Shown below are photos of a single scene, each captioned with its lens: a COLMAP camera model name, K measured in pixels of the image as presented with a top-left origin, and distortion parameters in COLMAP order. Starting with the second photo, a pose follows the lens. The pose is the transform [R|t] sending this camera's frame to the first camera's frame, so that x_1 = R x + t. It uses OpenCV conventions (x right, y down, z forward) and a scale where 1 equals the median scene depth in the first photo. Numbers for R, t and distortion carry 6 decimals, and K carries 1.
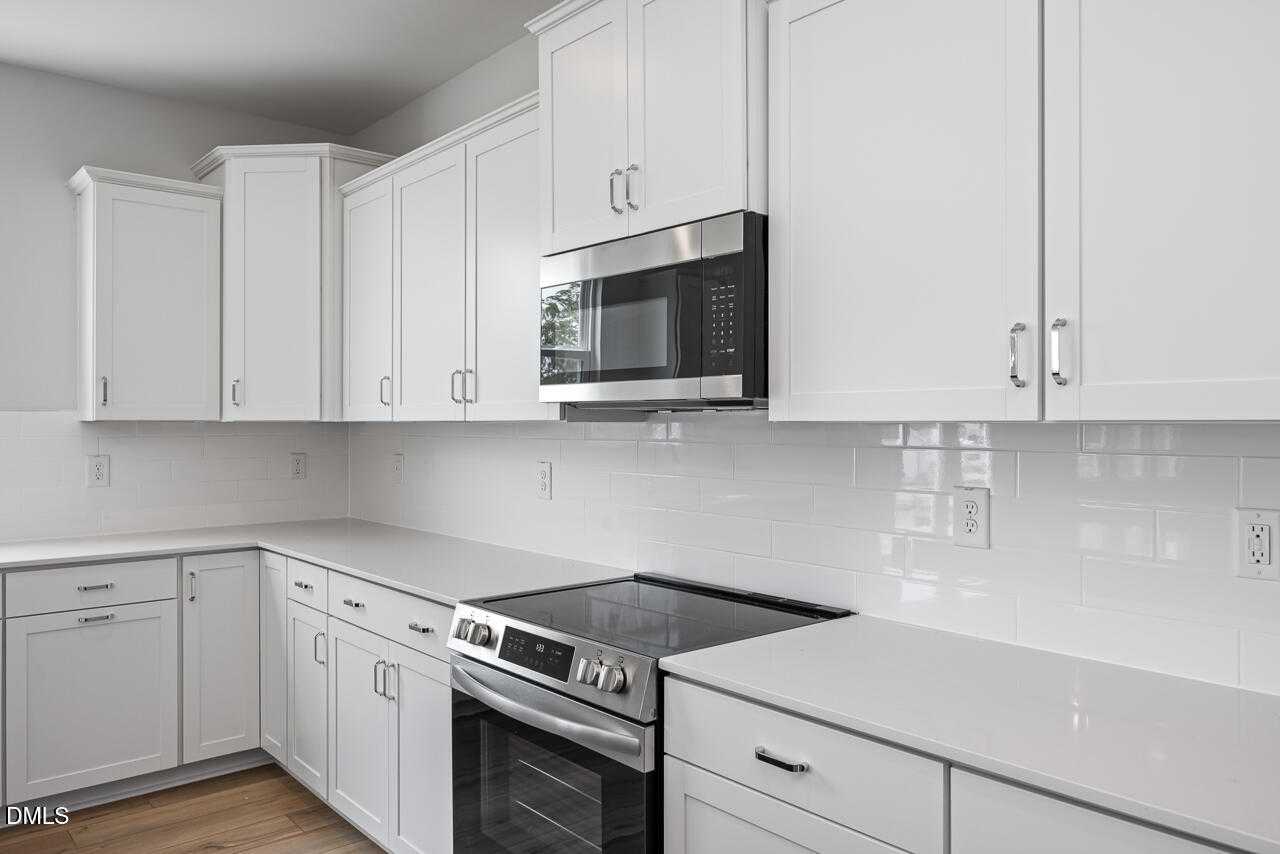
lens RADIAL K [[940.7, 0, 640.0], [0, 940.7, 427.0], [0, 0, 1]] dist [0.004592, 0.000753]
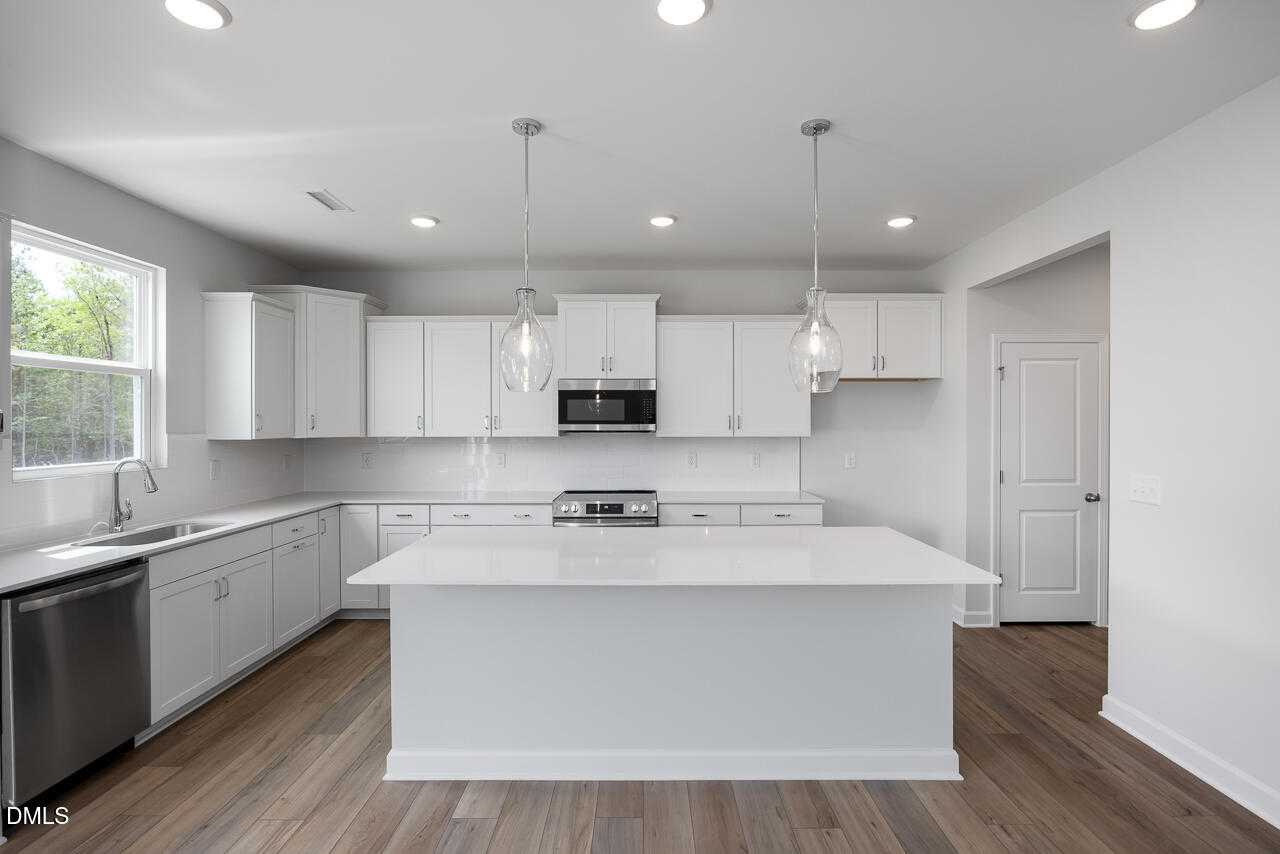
lens RADIAL K [[619.8, 0, 668.9], [0, 619.8, 422.9], [0, 0, 1]] dist [-0.032926, -0.000279]
pose [[0.627230, -0.000168, 0.778834, -1.378361], [0.006328, 0.999968, -0.004880, -0.038579], [-0.778808, 0.007990, 0.627211, -0.433144]]
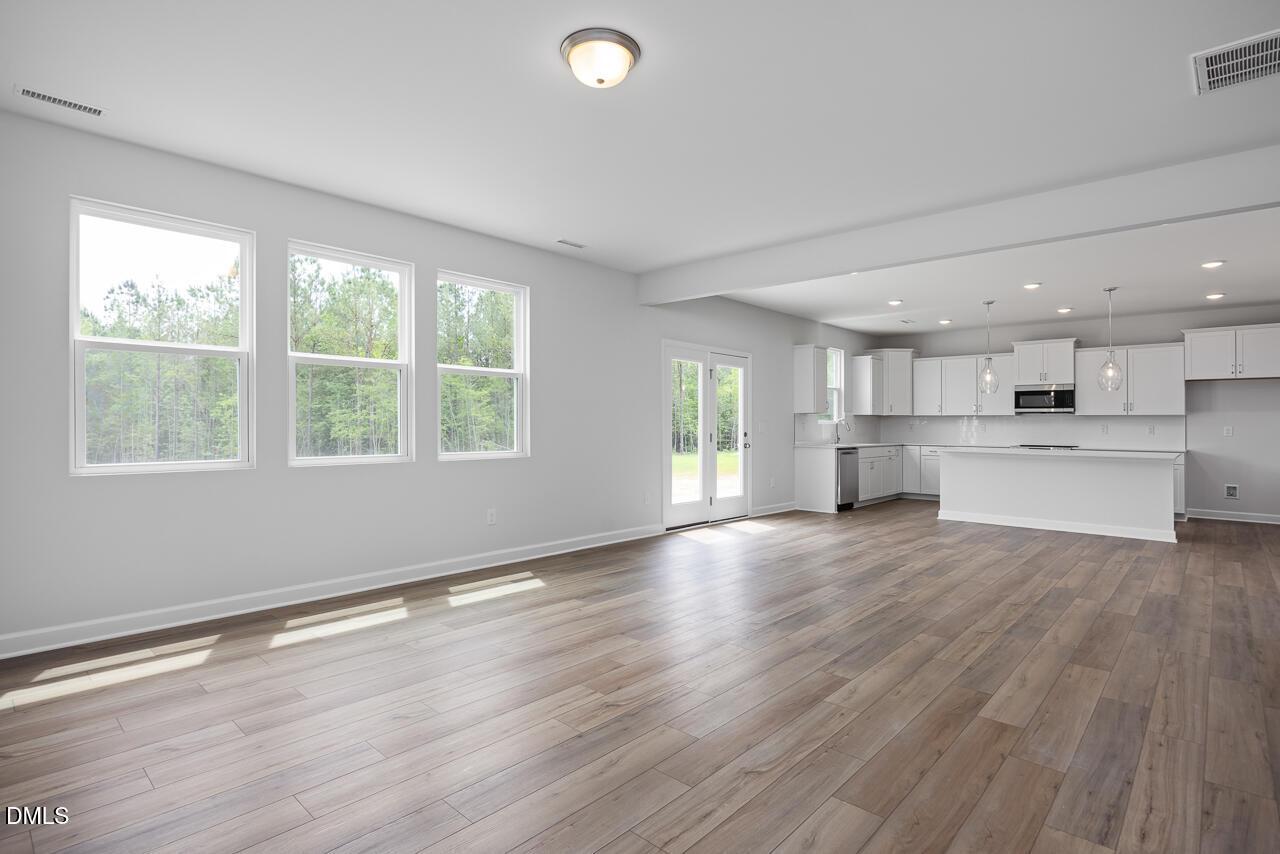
lens RADIAL K [[660.4, 0, 638.8], [0, 660.4, 421.6], [0, 0, 1]] dist [0.001159, 0.000212]
pose [[0.991405, 0.007654, 0.130606, -2.869104], [-0.006456, 0.999933, -0.009591, 0.085168], [-0.130671, 0.008665, 0.991388, -2.620874]]
